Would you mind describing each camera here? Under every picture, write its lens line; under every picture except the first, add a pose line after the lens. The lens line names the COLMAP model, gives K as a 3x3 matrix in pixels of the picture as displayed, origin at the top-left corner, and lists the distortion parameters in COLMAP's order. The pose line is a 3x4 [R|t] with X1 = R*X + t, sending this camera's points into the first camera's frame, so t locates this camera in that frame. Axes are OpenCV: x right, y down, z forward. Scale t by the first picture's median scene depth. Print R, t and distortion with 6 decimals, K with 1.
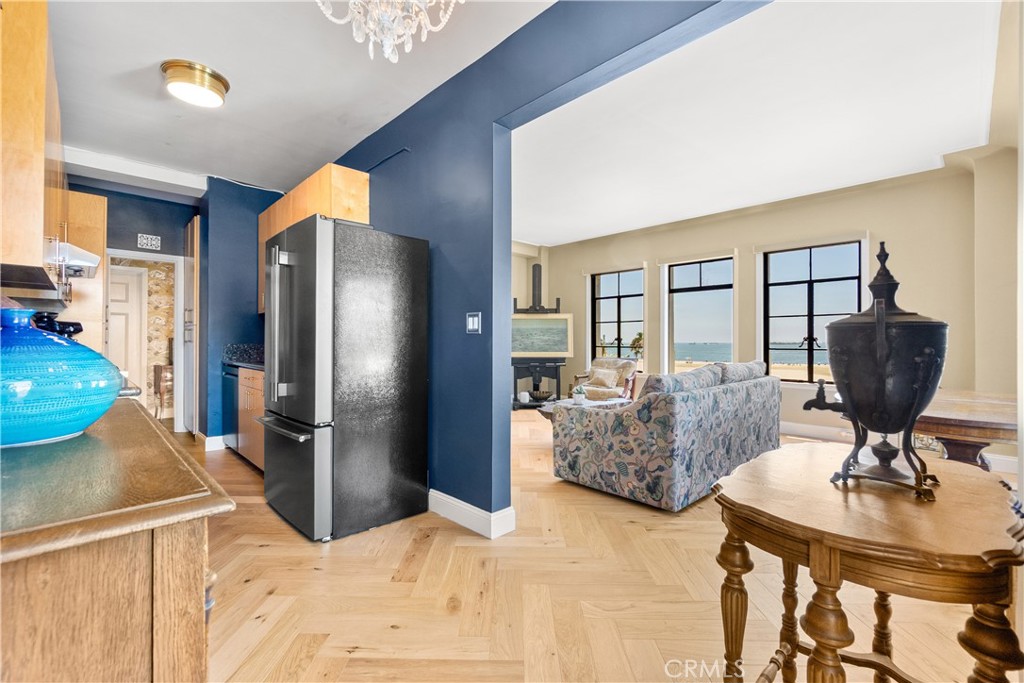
lens RADIAL K [[446.4, 0, 507.2], [0, 446.4, 339.3], [0, 0, 1]] dist [-0.009204, 0.001001]
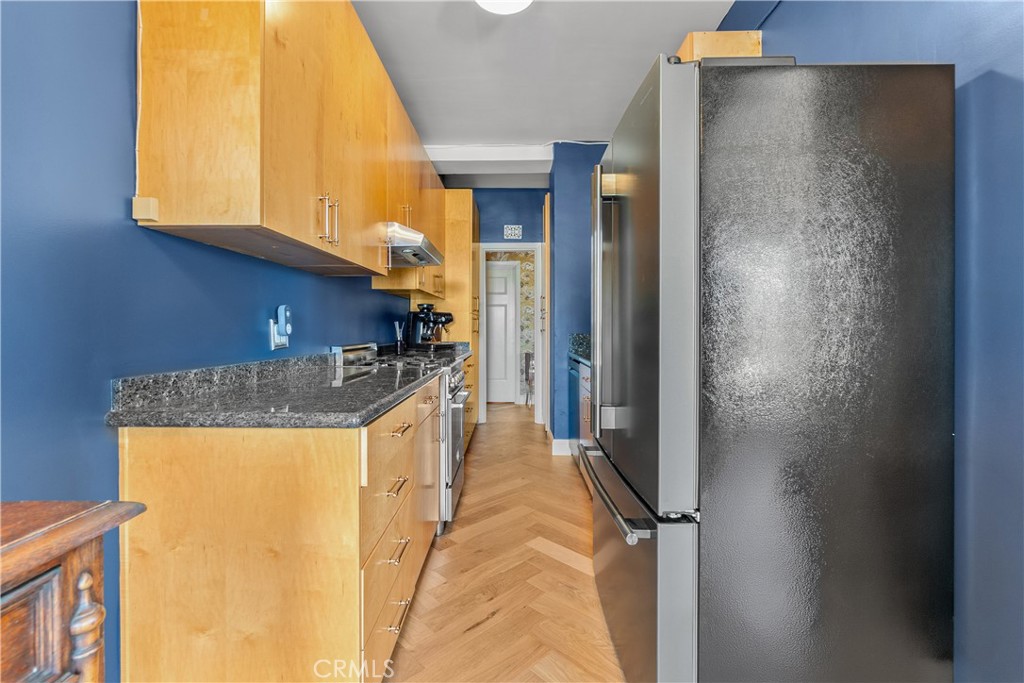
lens RADIAL K [[446.4, 0, 505.7], [0, 446.4, 330.8], [0, 0, 1]] dist [-0.009204, 0.001001]
pose [[0.710004, -0.000542, -0.704197, -0.131145], [0.006673, 0.999960, 0.005958, -0.001139], [0.704166, -0.008930, 0.709979, 0.335828]]
